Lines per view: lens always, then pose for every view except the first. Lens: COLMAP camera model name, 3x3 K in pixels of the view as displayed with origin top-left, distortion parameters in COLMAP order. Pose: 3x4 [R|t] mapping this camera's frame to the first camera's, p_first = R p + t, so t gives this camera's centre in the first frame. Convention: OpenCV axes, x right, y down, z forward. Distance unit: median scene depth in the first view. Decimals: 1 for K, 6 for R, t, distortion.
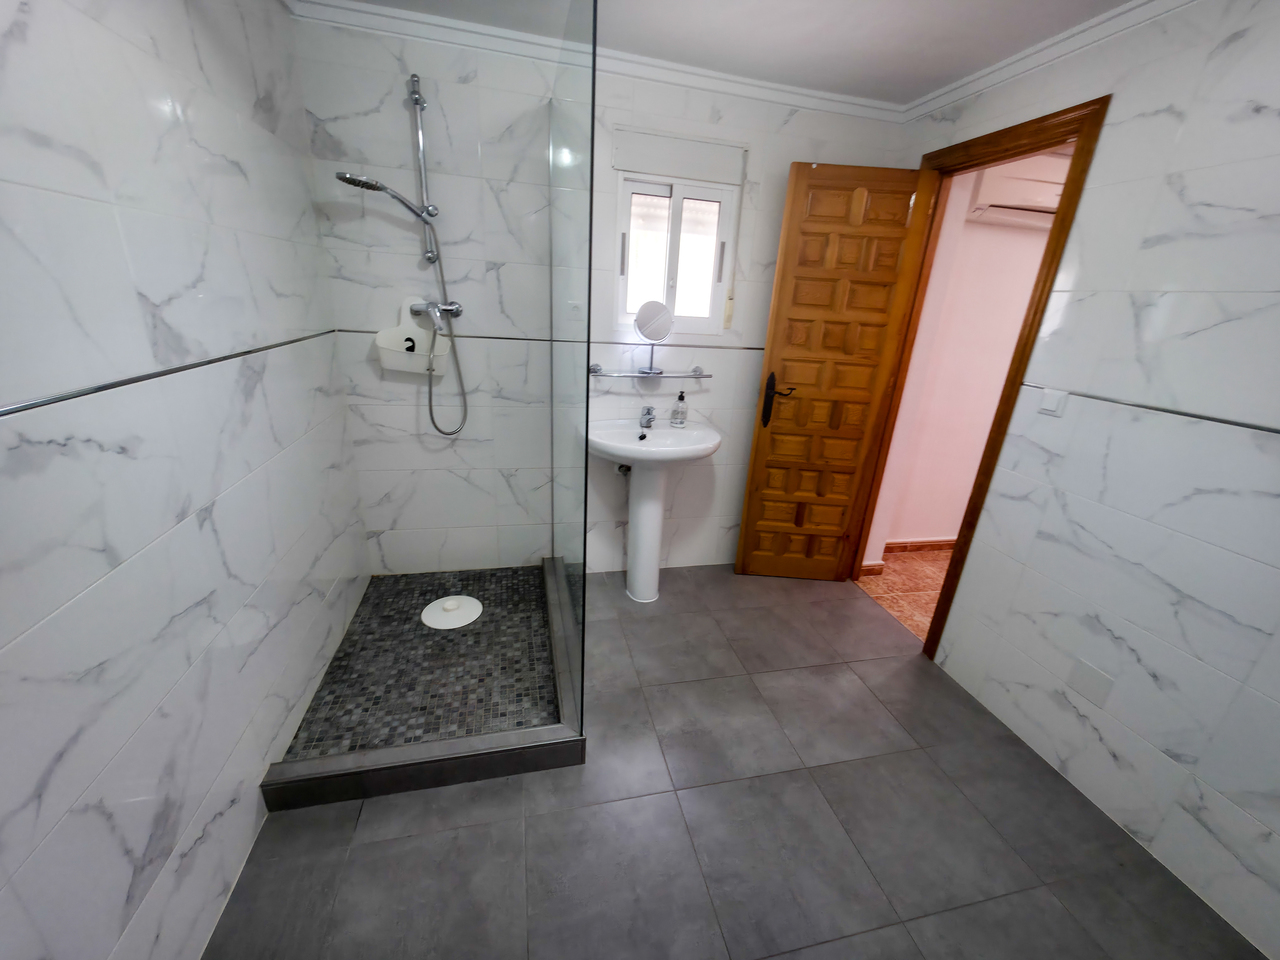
lens RADIAL K [[510.7, 0, 641.7], [0, 510.7, 482.1], [0, 0, 1]] dist [0.001045, 0.000074]
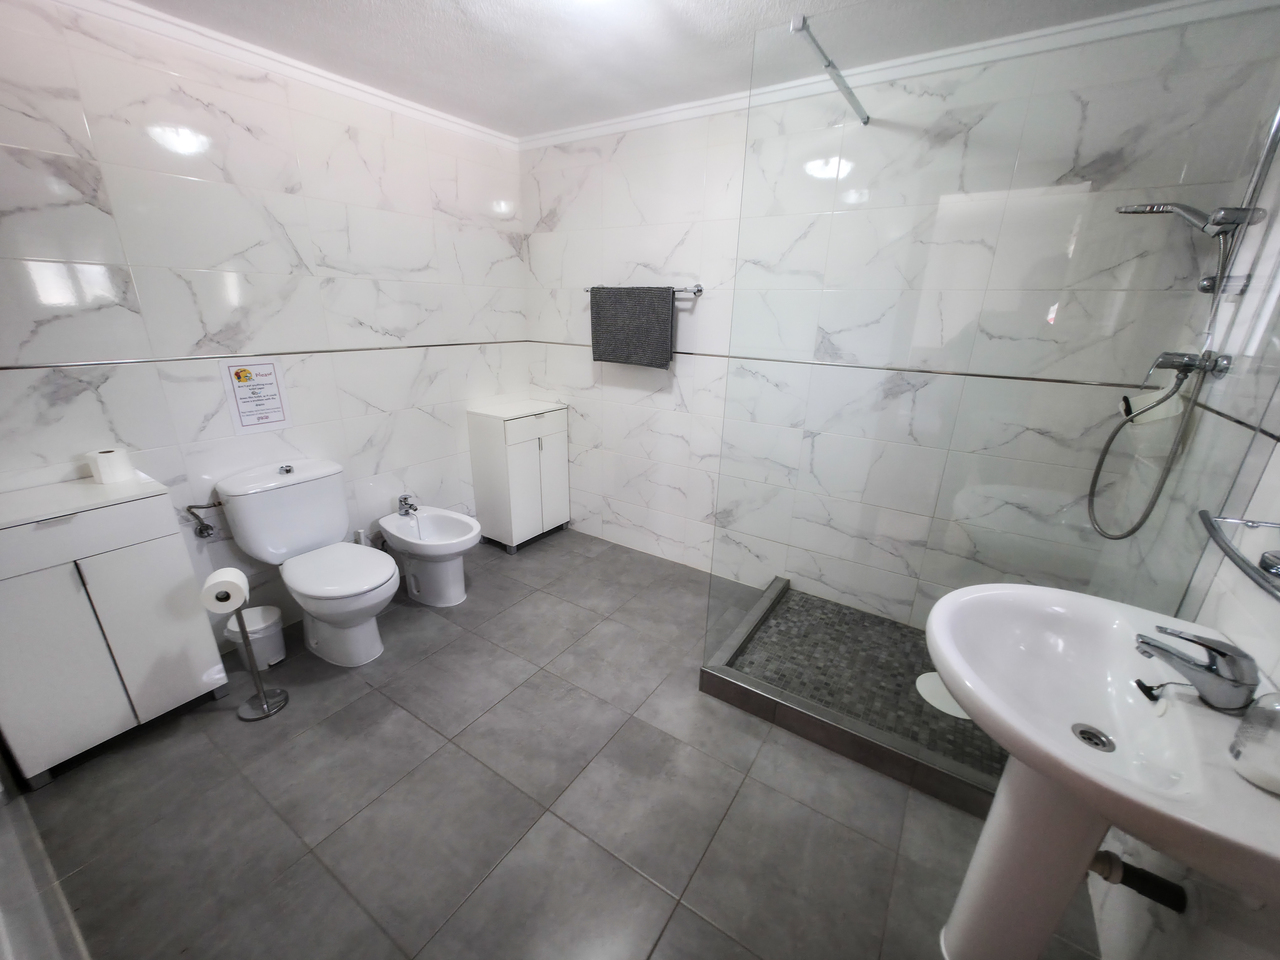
lens RADIAL K [[510.7, 0, 643.3], [0, 510.7, 486.8], [0, 0, 1]] dist [0.001045, 0.000074]
pose [[-0.716768, 0.152331, -0.680469, 0.696023], [-0.301414, 0.812291, 0.499333, -0.392666], [0.628803, 0.563009, -0.536310, 1.212298]]
